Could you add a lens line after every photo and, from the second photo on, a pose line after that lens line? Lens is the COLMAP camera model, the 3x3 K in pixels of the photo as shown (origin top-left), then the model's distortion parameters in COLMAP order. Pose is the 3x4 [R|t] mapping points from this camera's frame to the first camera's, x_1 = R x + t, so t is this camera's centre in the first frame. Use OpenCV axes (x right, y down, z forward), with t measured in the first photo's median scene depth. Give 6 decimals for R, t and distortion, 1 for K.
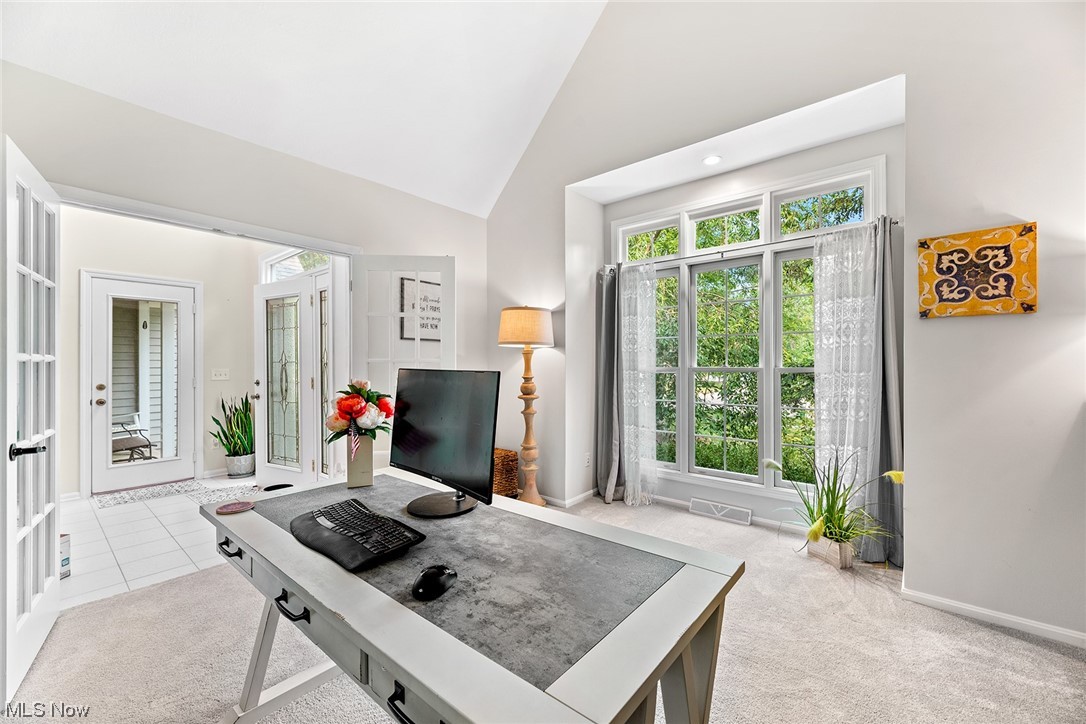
lens RADIAL K [[435.0, 0, 527.5], [0, 435.0, 363.6], [0, 0, 1]] dist [0.001205, 0.000189]
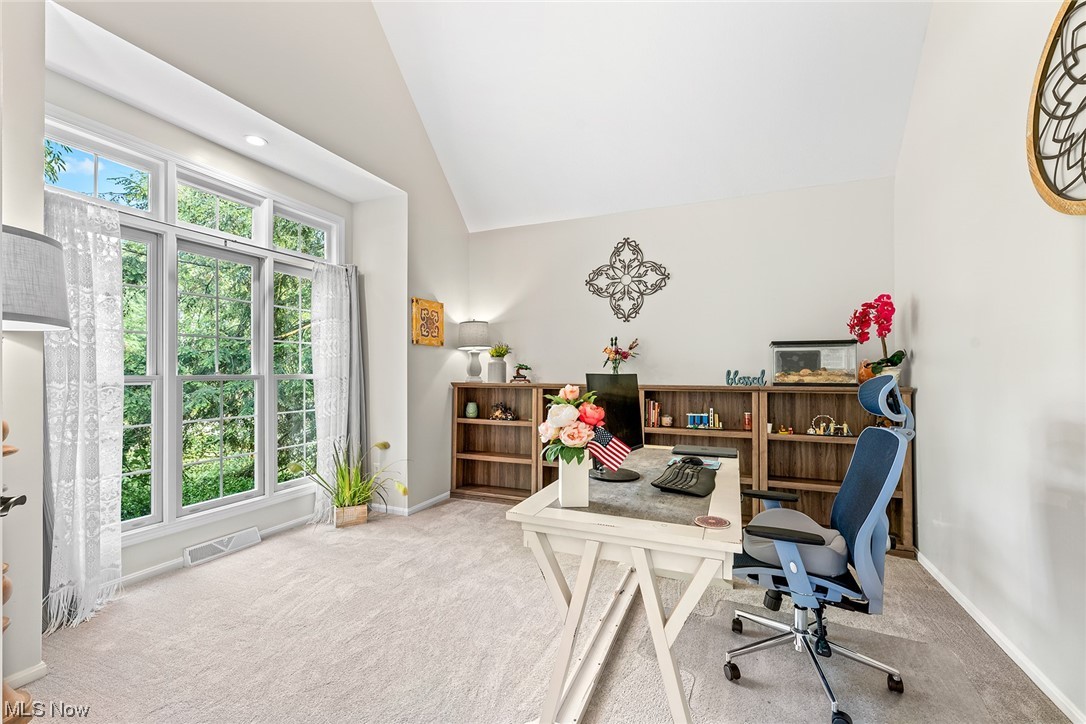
lens RADIAL K [[477.6, 0, 550.3], [0, 477.6, 373.2], [0, 0, 1]] dist [-0.001739, -0.000029]
pose [[-0.339793, -0.001688, 0.940499, -1.053154], [0.001602, 0.999996, 0.002374, 0.005685], [-0.940499, 0.002313, -0.339789, 1.174011]]
